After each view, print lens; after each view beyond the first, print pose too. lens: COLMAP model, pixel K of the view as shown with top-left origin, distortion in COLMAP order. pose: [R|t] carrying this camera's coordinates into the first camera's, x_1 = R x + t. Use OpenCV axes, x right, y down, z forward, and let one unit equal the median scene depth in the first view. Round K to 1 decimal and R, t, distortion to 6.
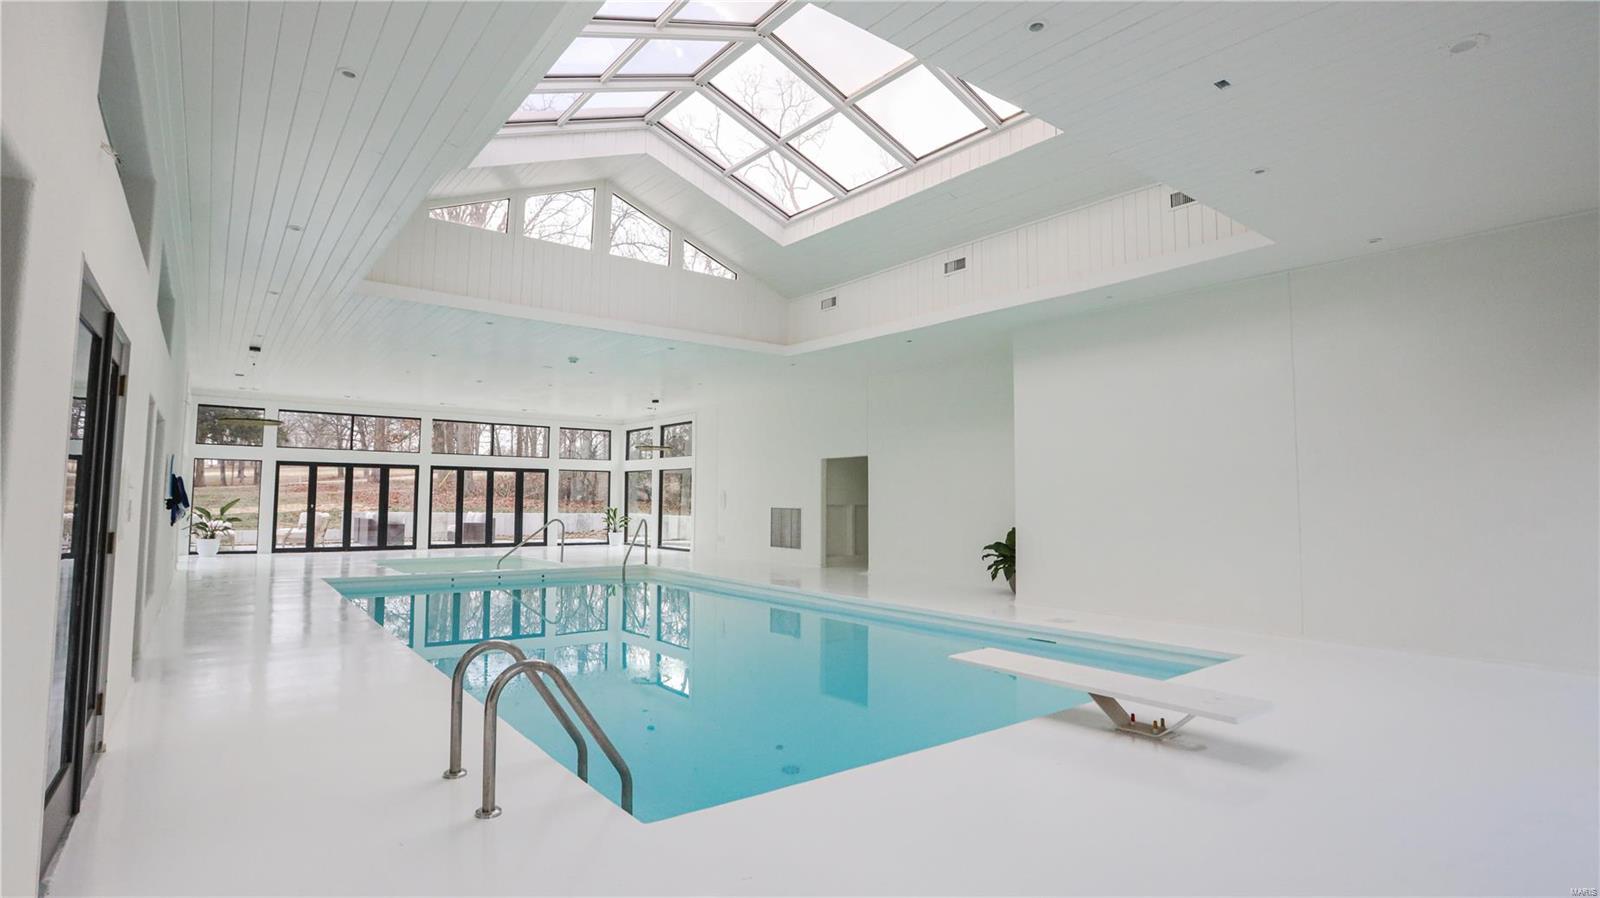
lens RADIAL K [[807.6, 0, 800.0], [0, 807.6, 449.0], [0, 0, 1]] dist [-0.044426, 0.000282]
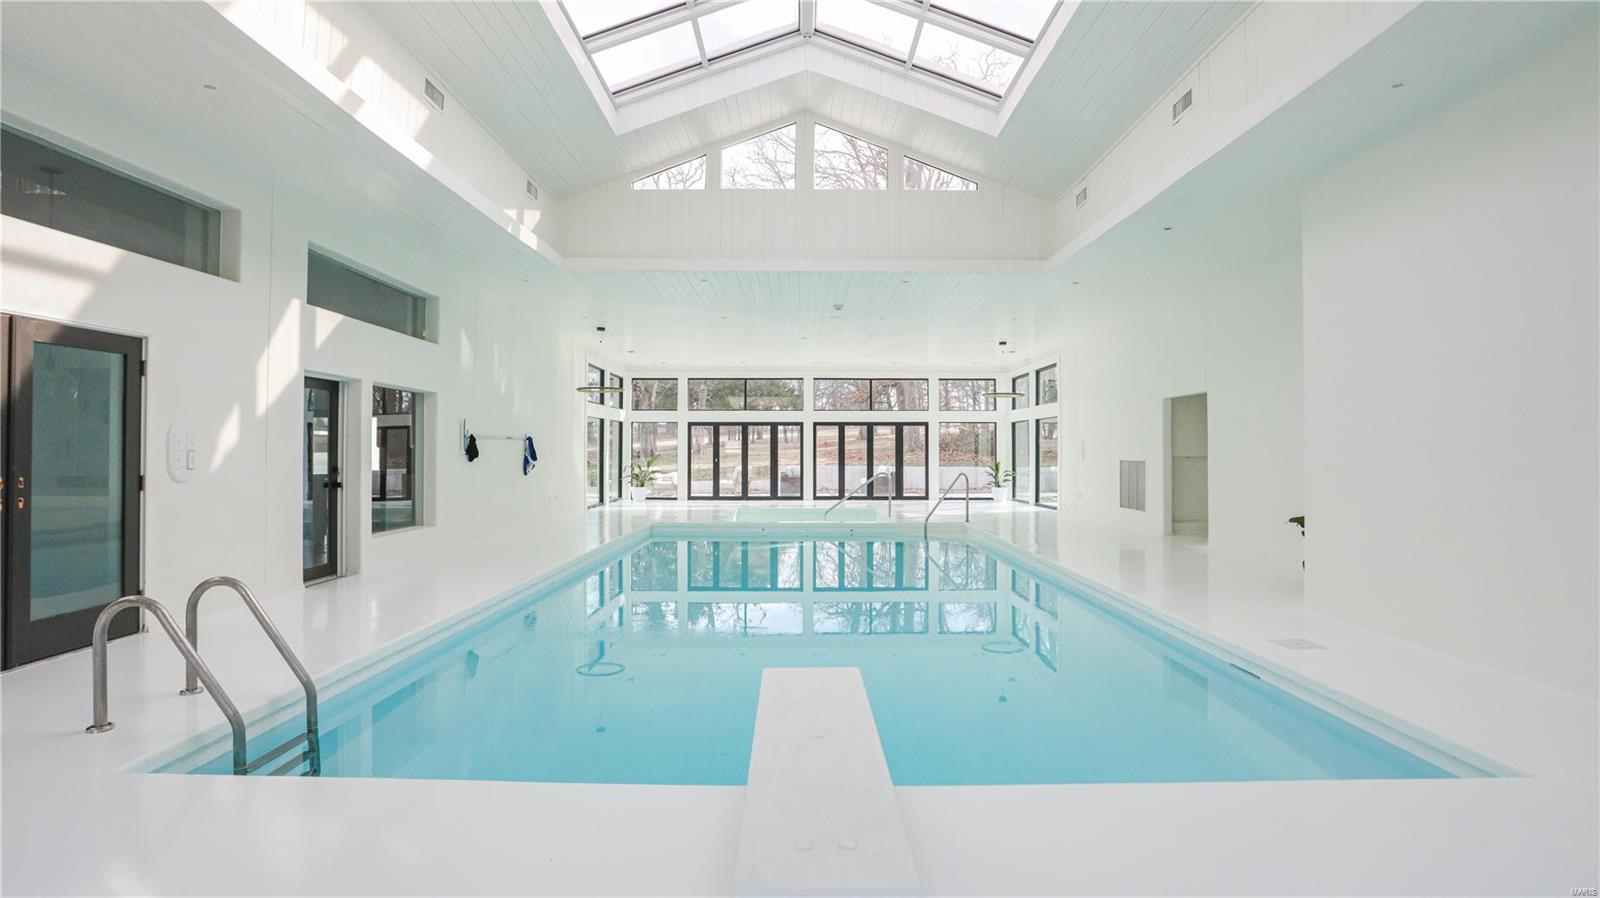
lens RADIAL K [[807.6, 0, 800.0], [0, 807.6, 449.0], [0, 0, 1]] dist [-0.044426, 0.000282]
pose [[0.786509, -0.009746, -0.617502, 0.192040], [0.044462, 0.998174, 0.040877, 0.011725], [0.615977, -0.059605, 0.785506, 0.140204]]
